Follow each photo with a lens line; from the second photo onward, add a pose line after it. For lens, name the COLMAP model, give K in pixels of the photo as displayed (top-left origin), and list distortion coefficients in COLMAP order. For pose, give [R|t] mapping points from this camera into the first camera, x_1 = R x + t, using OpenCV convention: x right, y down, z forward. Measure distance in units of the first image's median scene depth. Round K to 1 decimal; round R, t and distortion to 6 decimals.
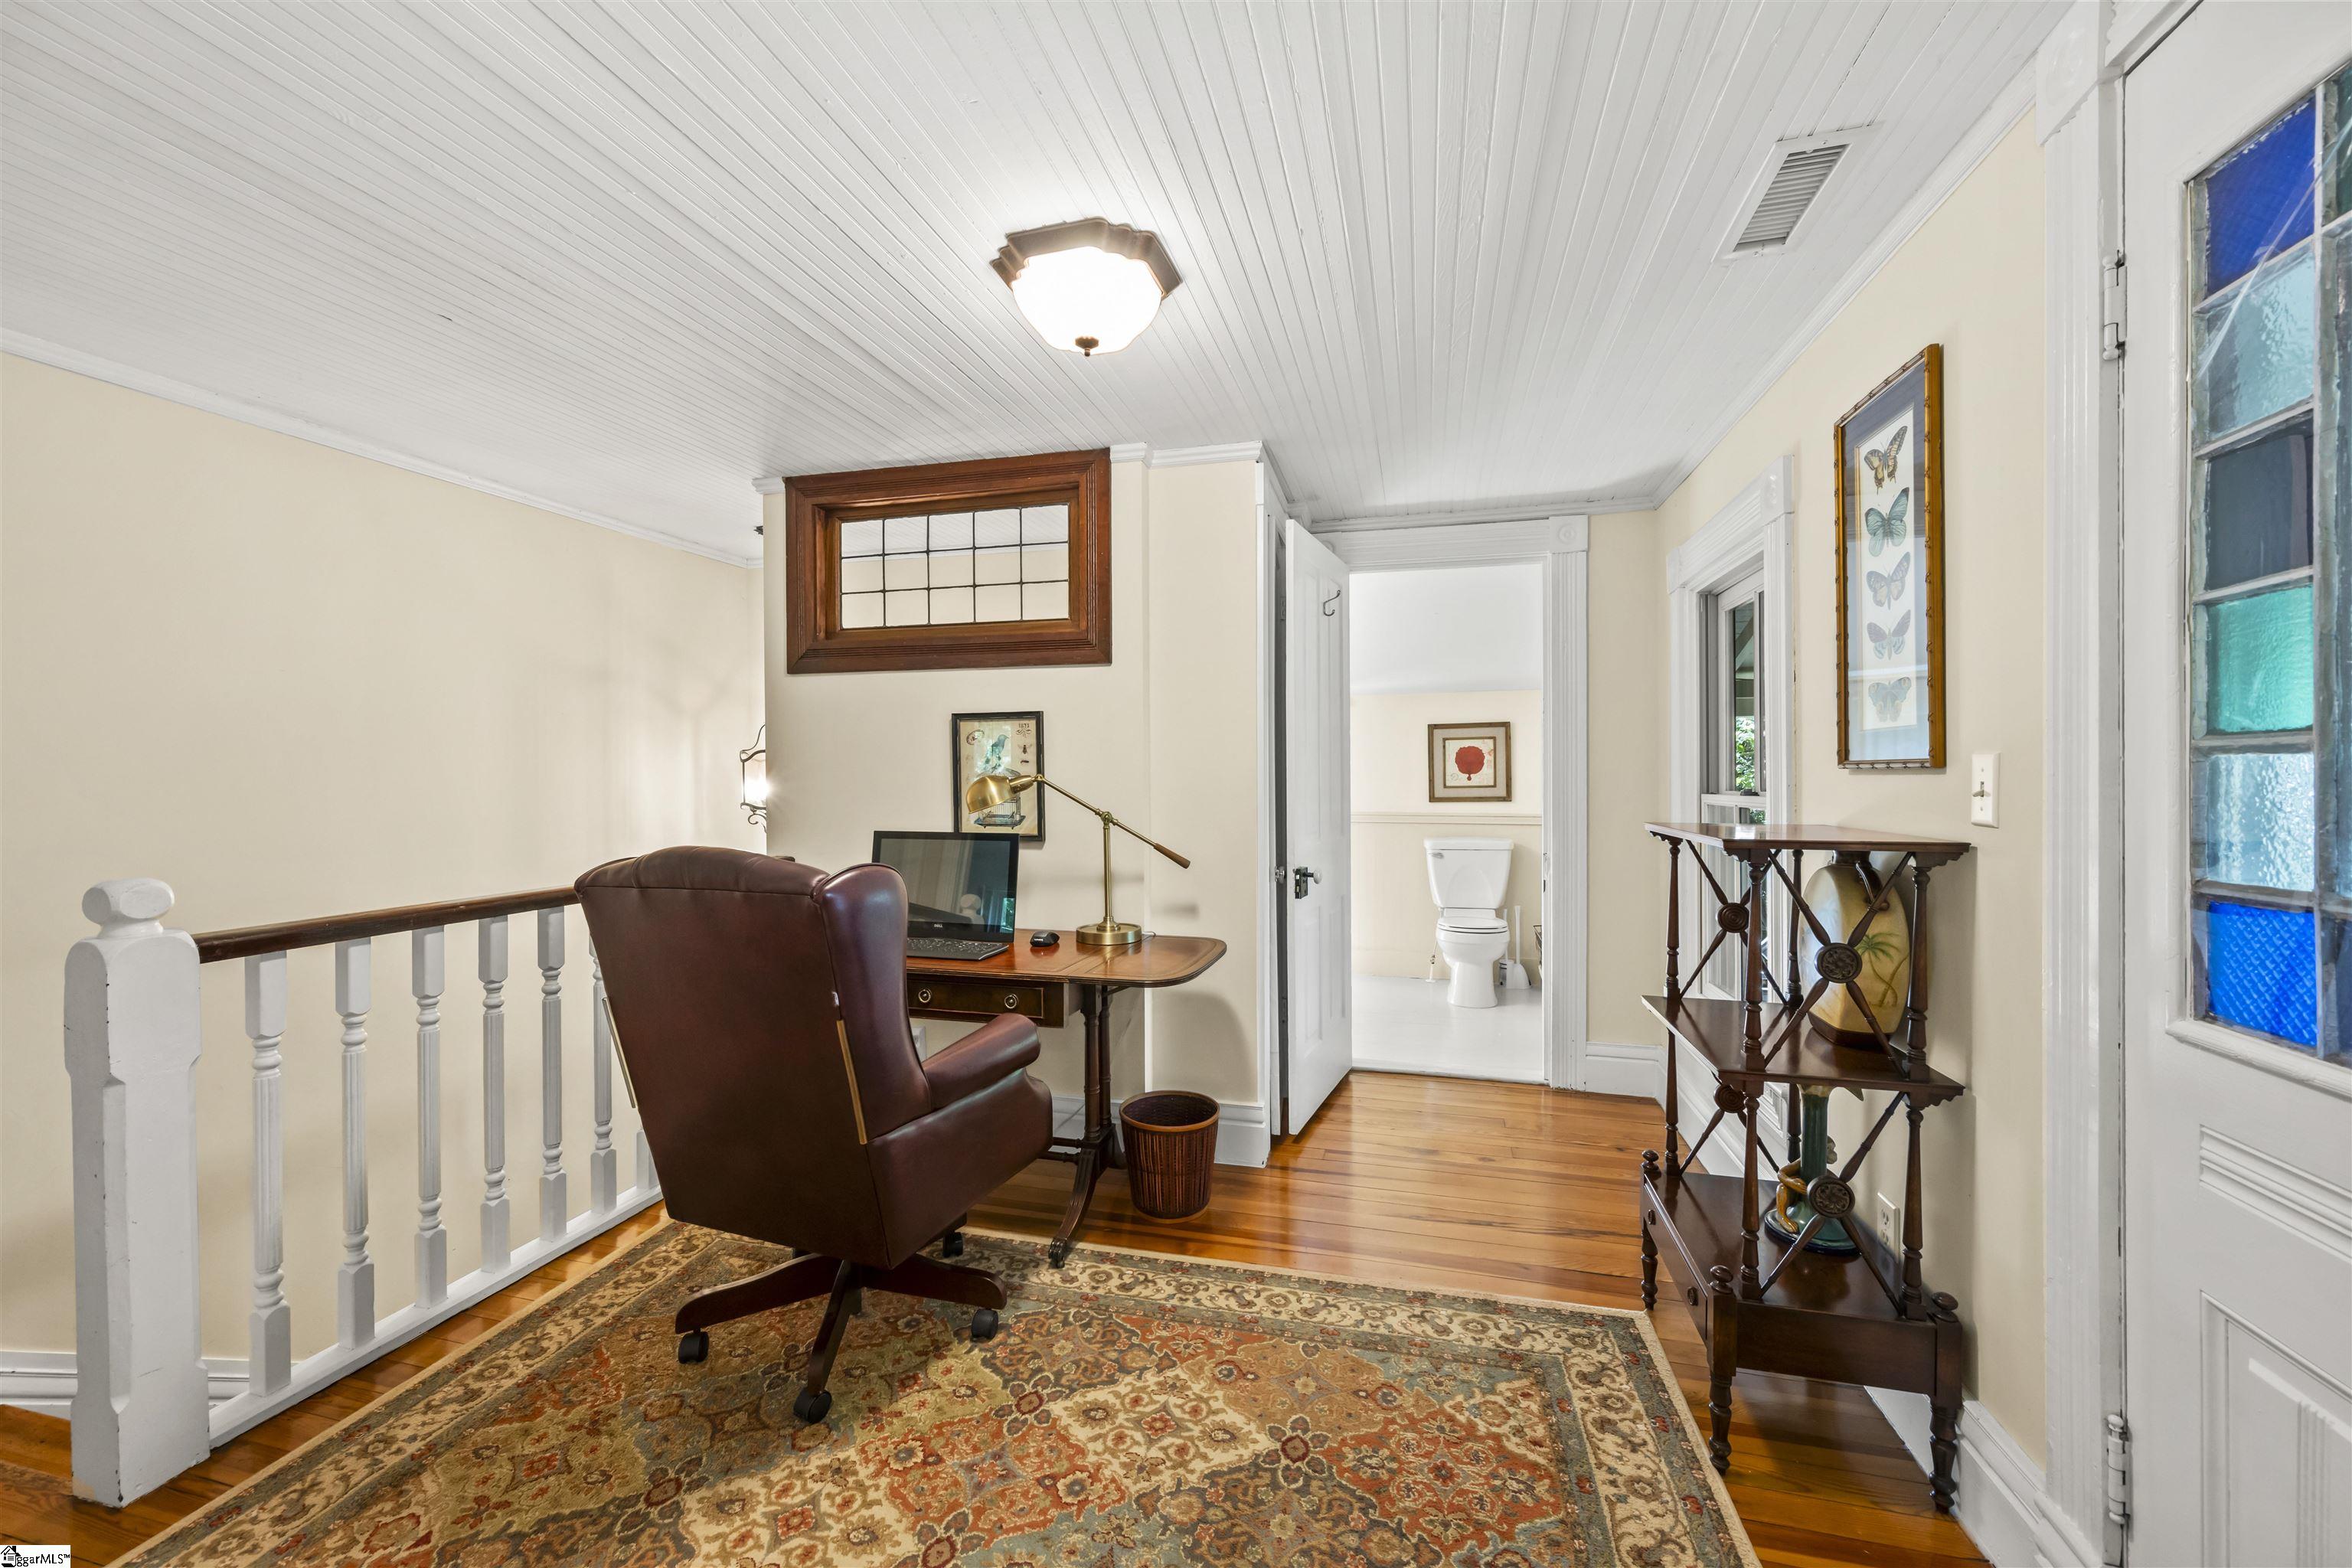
lens RADIAL K [[930.8, 0, 1182.3], [0, 930.8, 785.8], [0, 0, 1]] dist [-0.003124, -0.000388]
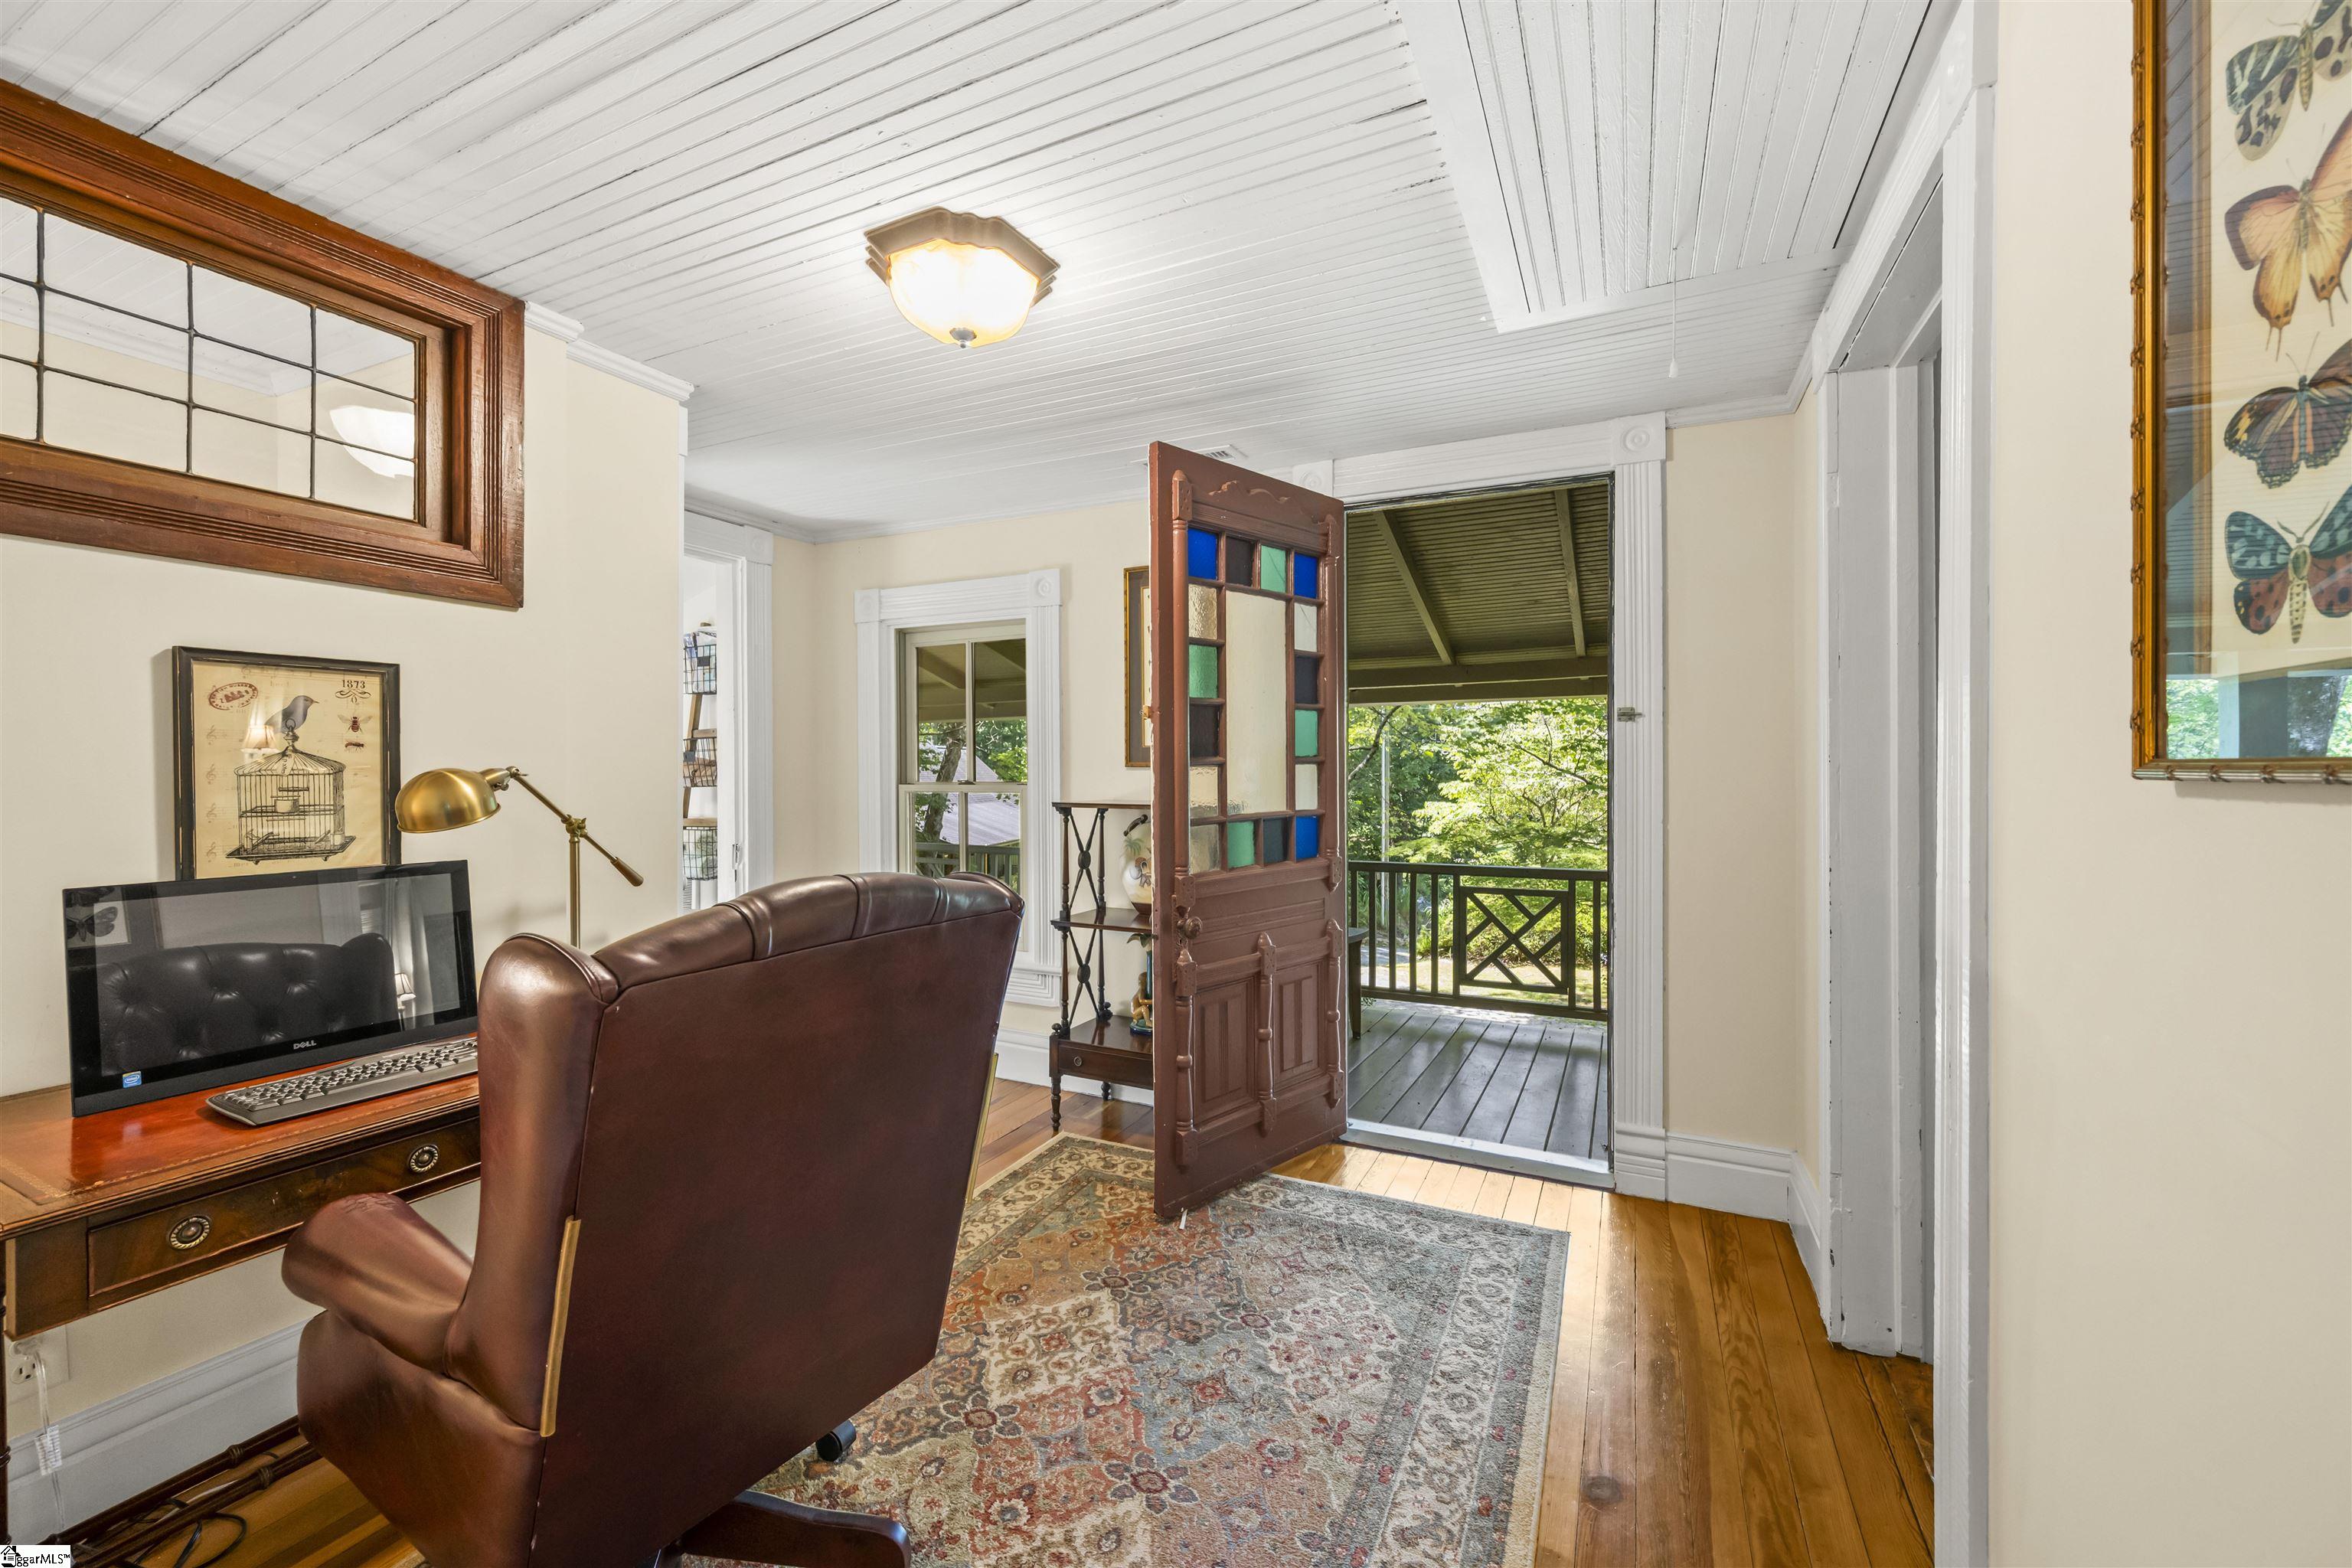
lens RADIAL K [[930.8, 0, 1187.6], [0, 930.8, 771.6], [0, 0, 1]] dist [-0.003124, -0.000388]
pose [[0.187745, 0.000299, 0.982218, -0.994809], [0.004337, 0.999990, -0.001133, -0.008953], [-0.982208, 0.004473, 0.187742, 0.556083]]
